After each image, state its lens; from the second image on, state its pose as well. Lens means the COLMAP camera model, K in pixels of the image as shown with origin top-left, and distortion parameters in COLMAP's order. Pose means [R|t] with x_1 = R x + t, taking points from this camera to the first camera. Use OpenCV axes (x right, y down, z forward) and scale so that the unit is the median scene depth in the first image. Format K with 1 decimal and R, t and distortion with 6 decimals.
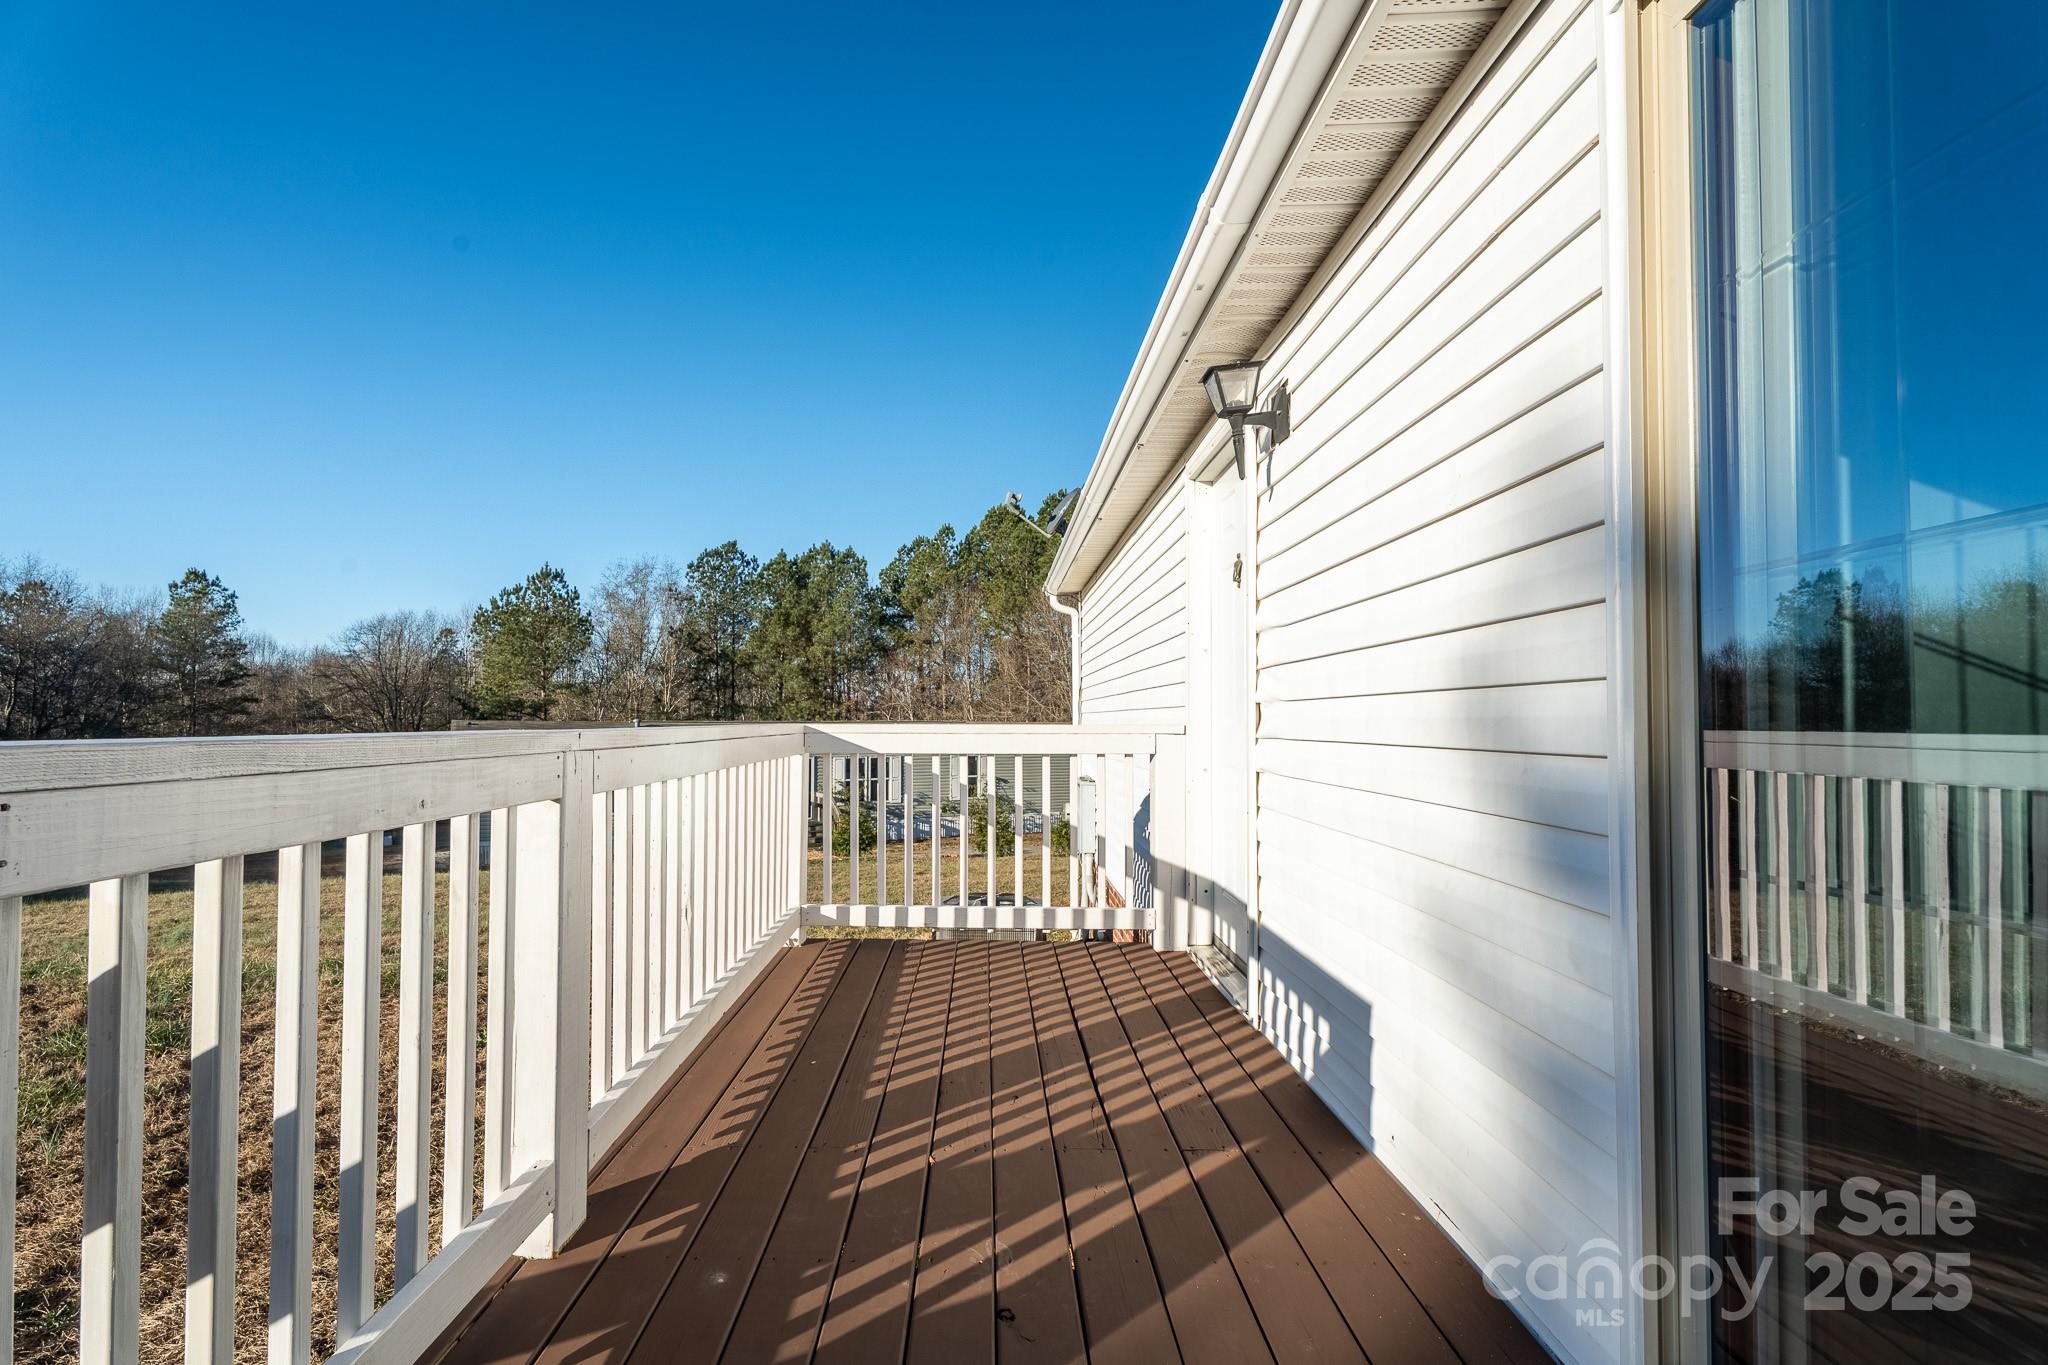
lens RADIAL K [[929.7, 0, 1023.9], [0, 929.7, 692.2], [0, 0, 1]] dist [0.002448, 0.000324]
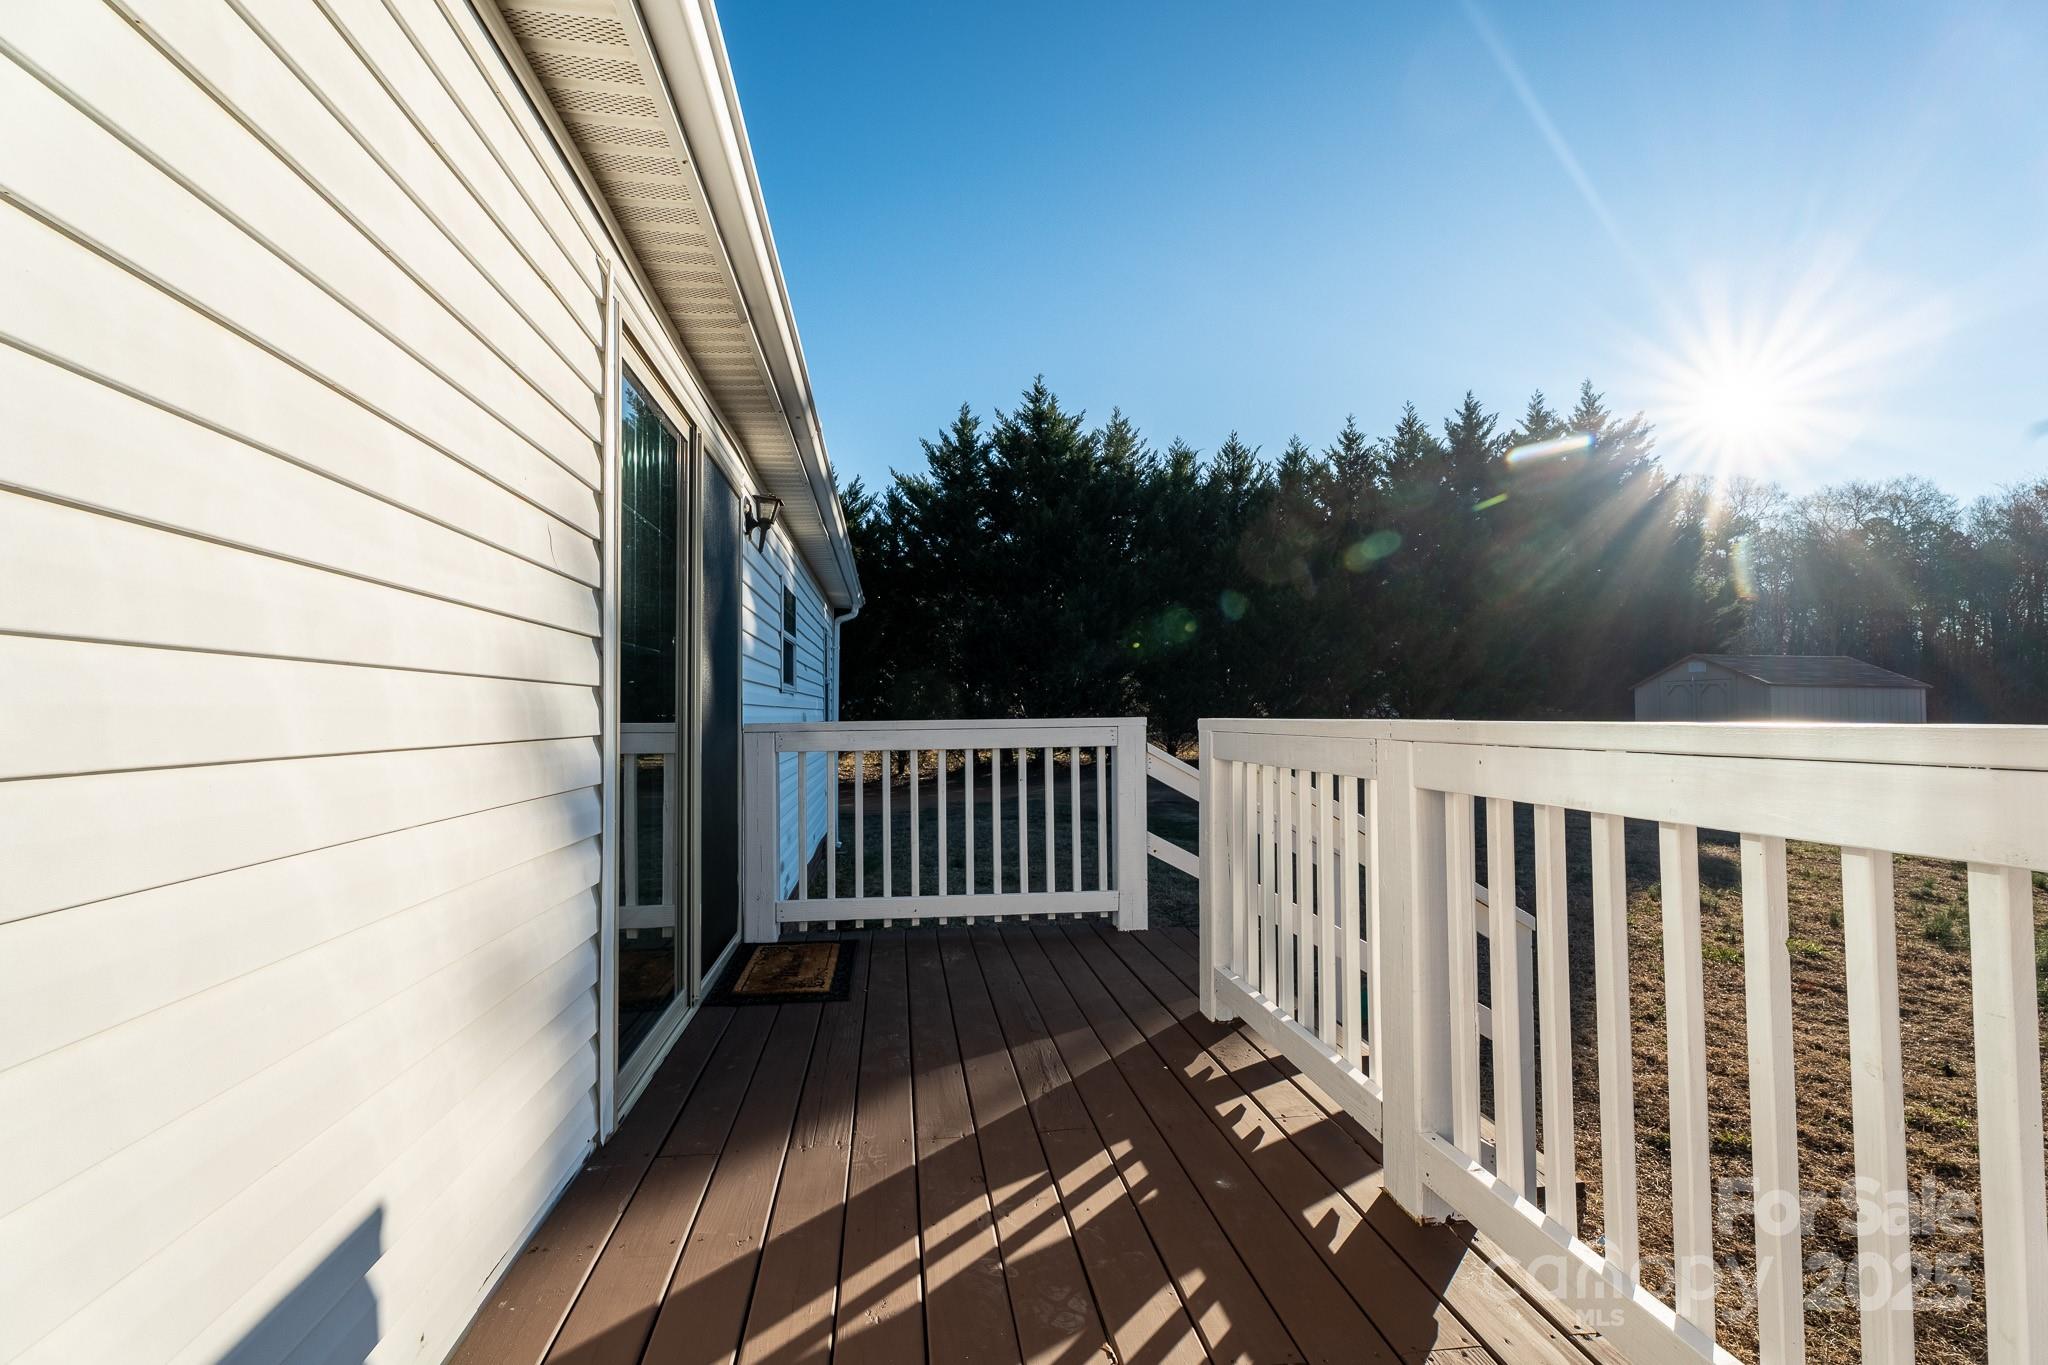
lens RADIAL K [[929.7, 0, 1021.7], [0, 929.7, 684.3], [0, 0, 1]] dist [0.002448, 0.000324]
pose [[-0.994401, 0.007037, -0.105438, 0.044337], [0.012598, 0.998559, -0.052164, 0.050936], [0.104919, -0.053200, -0.993057, 2.044882]]
